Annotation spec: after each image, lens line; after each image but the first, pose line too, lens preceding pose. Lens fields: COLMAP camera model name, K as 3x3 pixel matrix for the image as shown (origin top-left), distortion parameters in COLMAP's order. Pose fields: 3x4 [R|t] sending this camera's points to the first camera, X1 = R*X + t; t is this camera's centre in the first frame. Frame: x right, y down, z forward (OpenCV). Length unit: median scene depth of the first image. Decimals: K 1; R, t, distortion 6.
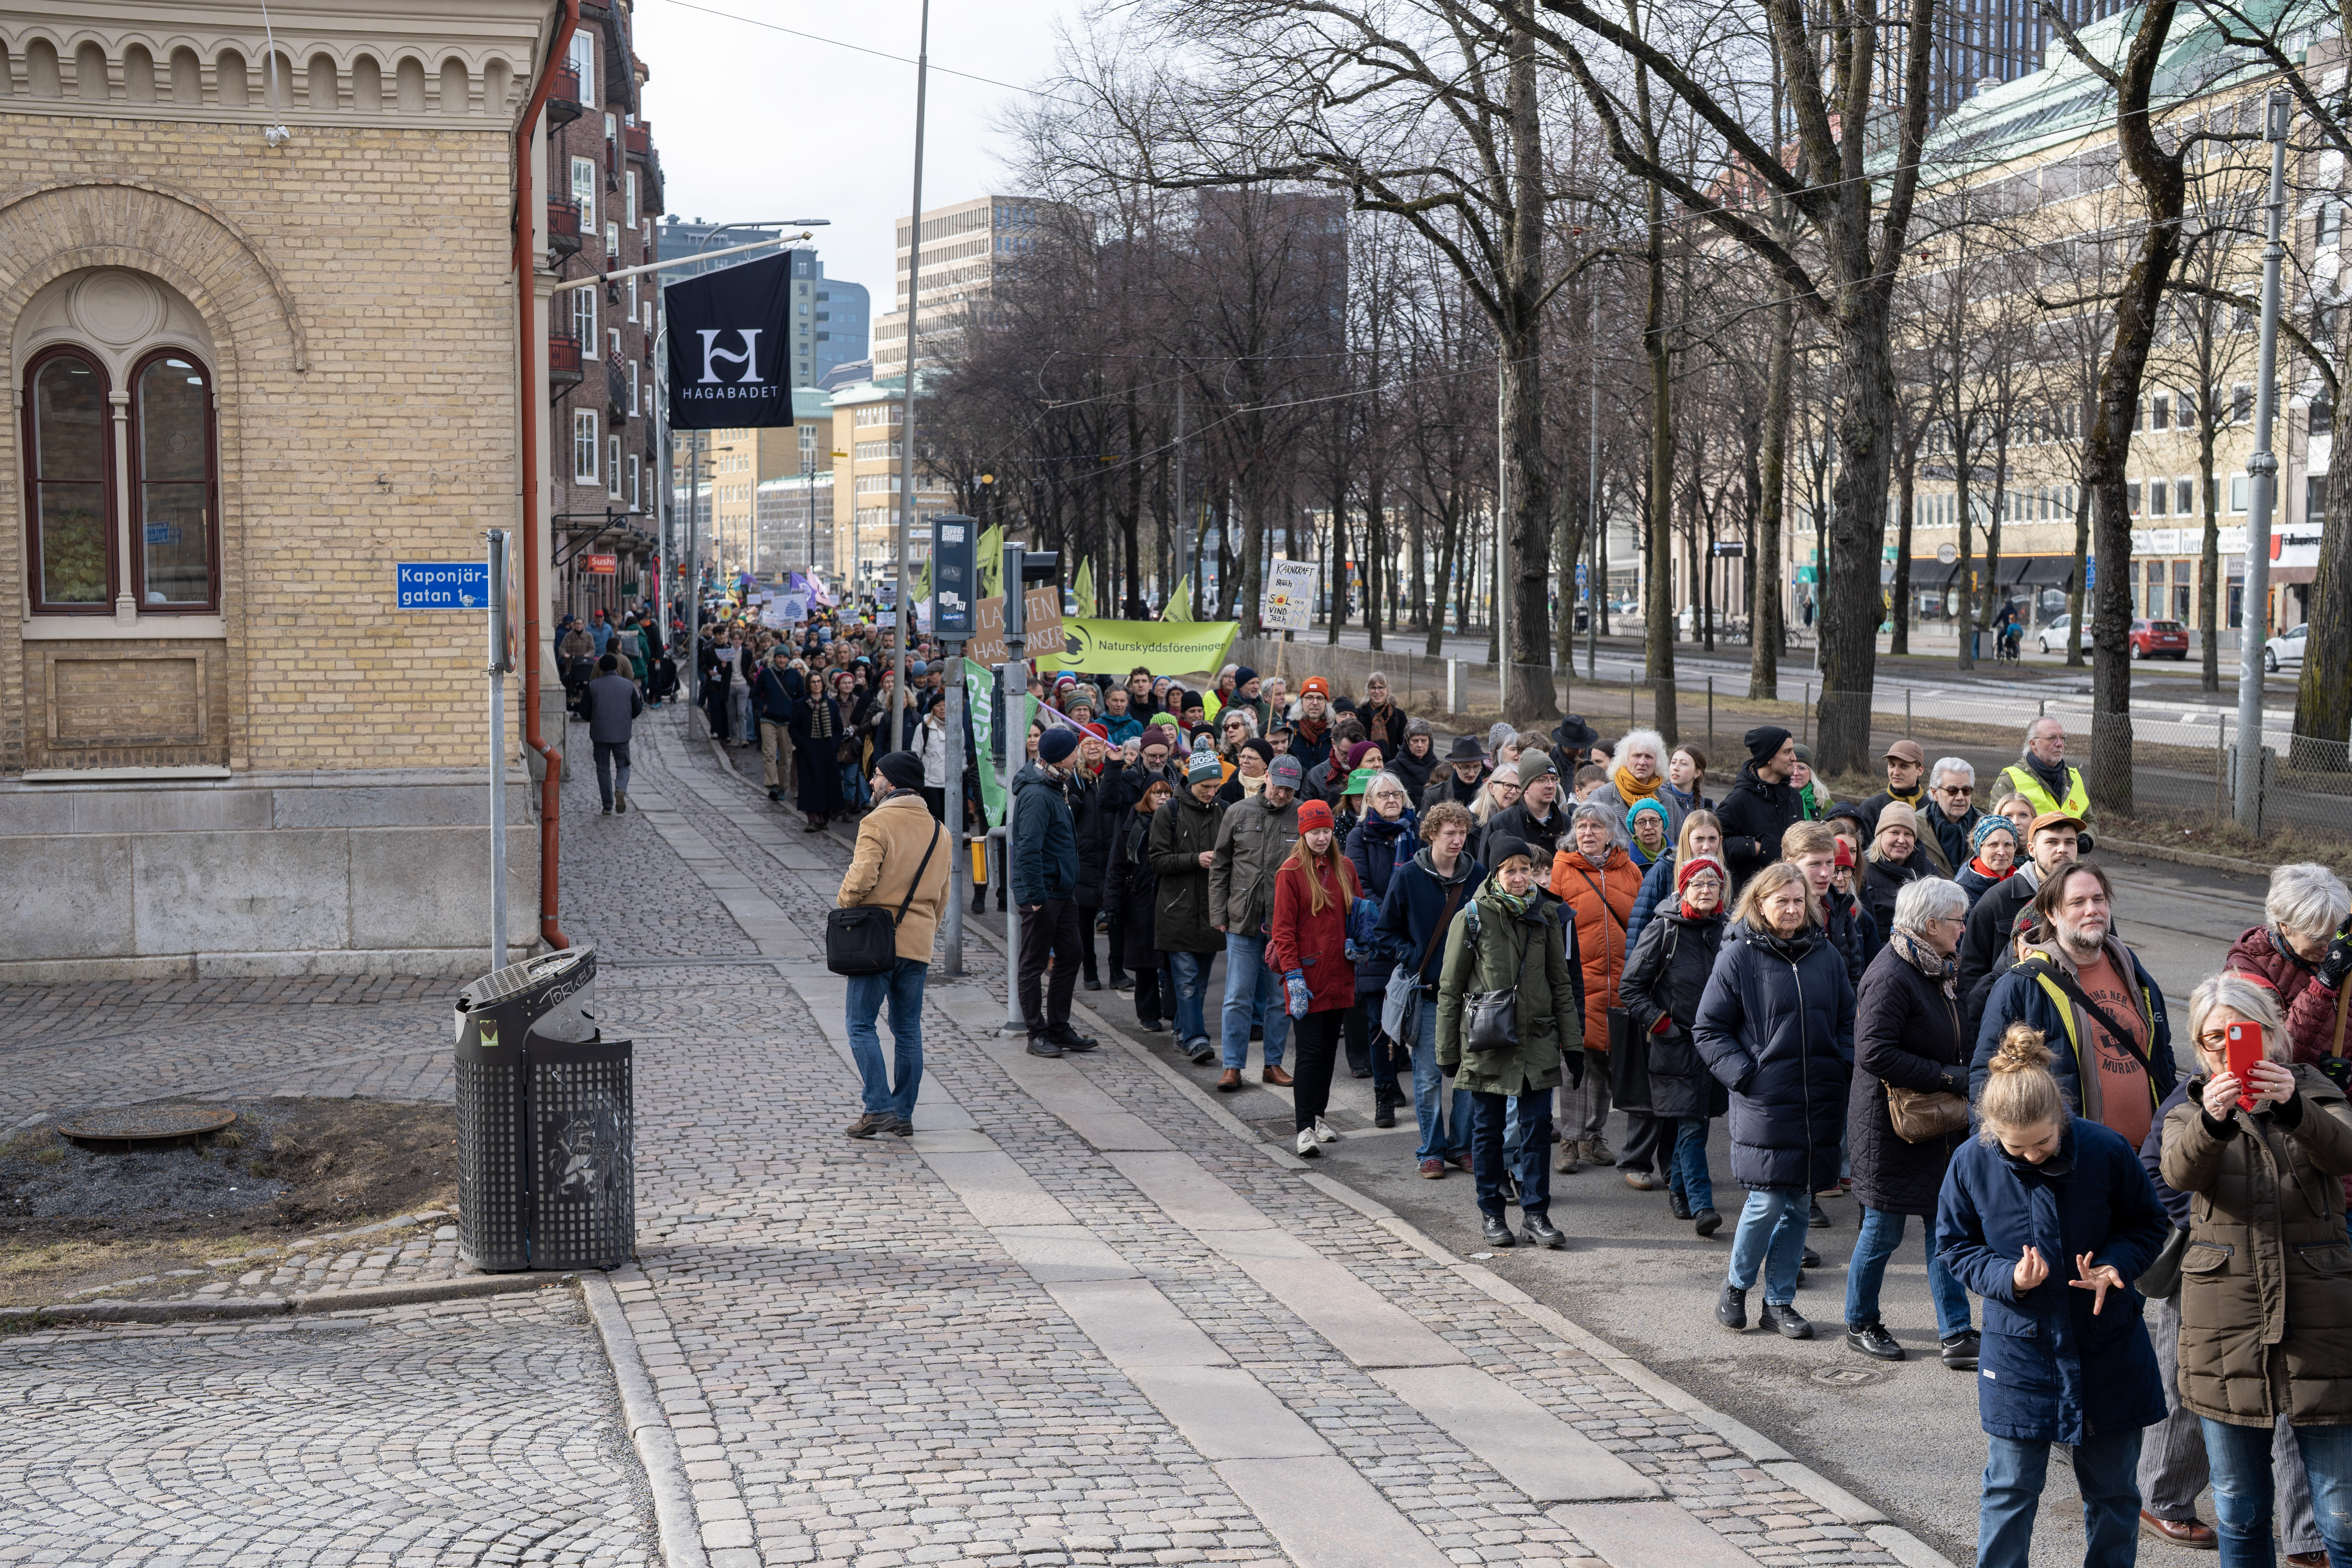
lens RADIAL K [[3210.1, 0, 1189.1], [0, 3210.1, 772.2], [0, 0, 1]] dist [-0.153667, 0.993277]
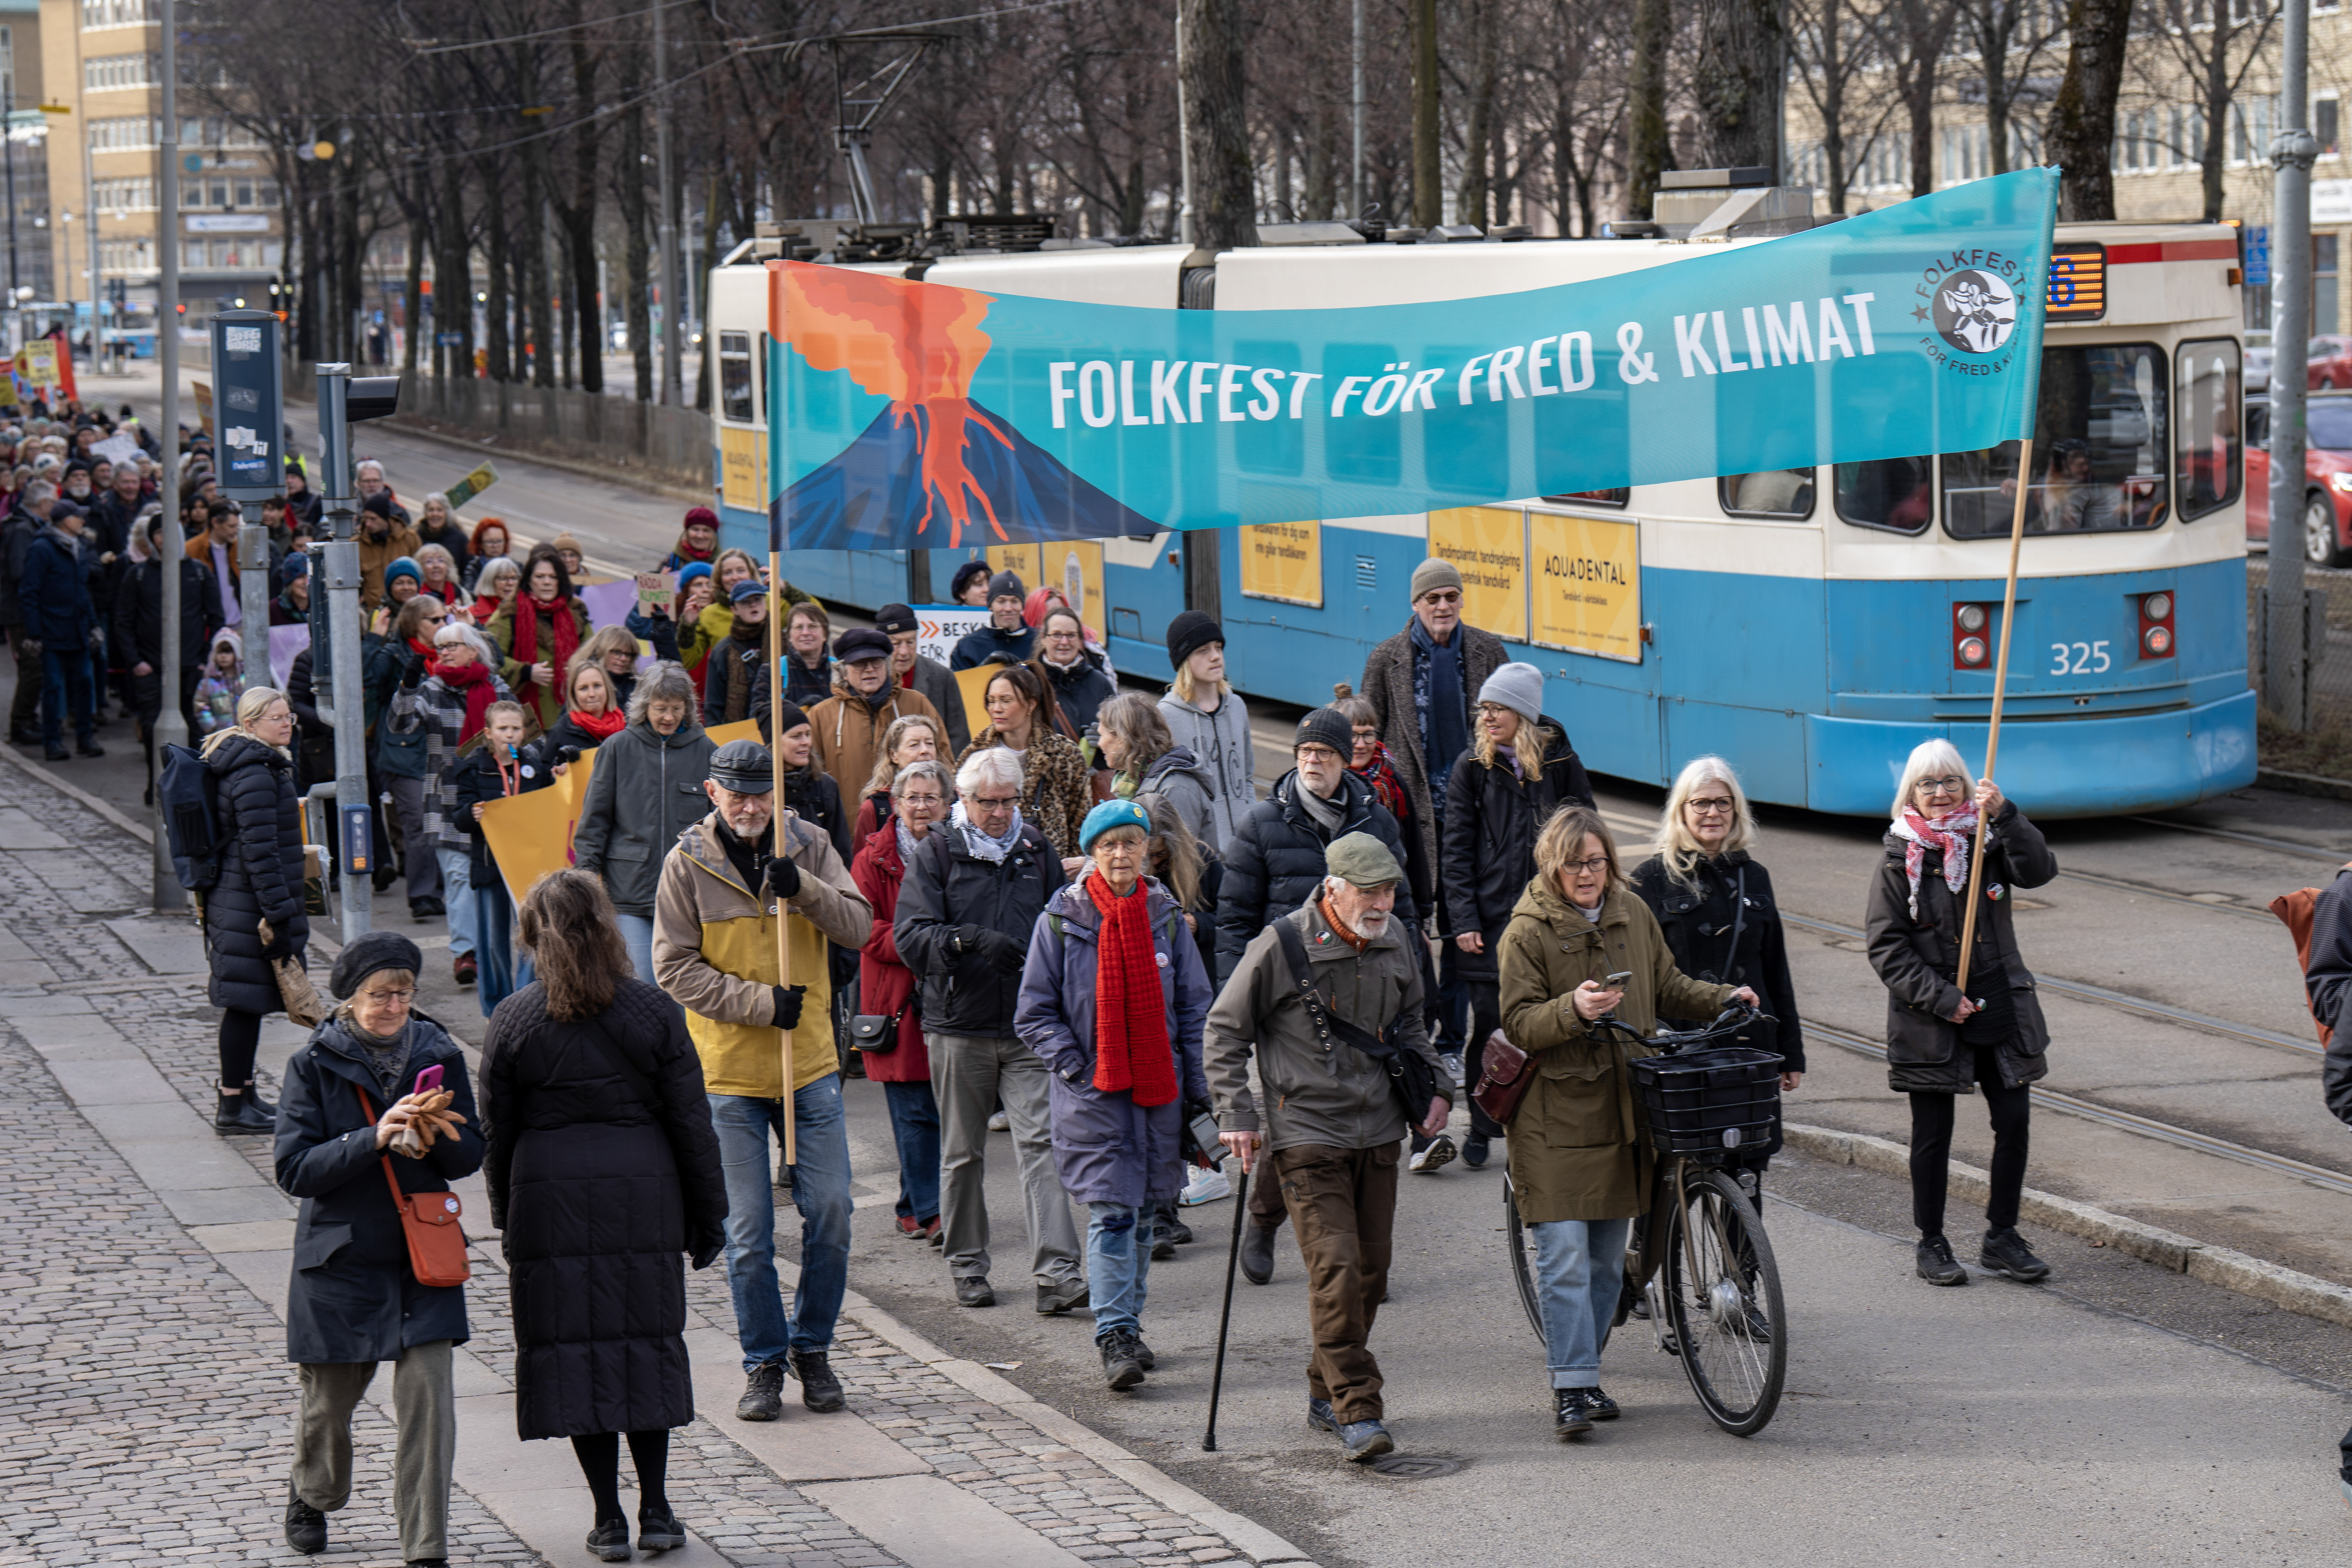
lens RADIAL K [[5727.5, 0, 1176.0], [0, 5727.5, 784.0], [0, 0, 1]] dist [0.308450, -0.663953]
pose [[0.996504, -0.030402, 0.077820, 0.036702], [0.028329, 0.999217, 0.027614, -0.016642], [-0.078598, -0.025313, 0.996585, -0.337383]]
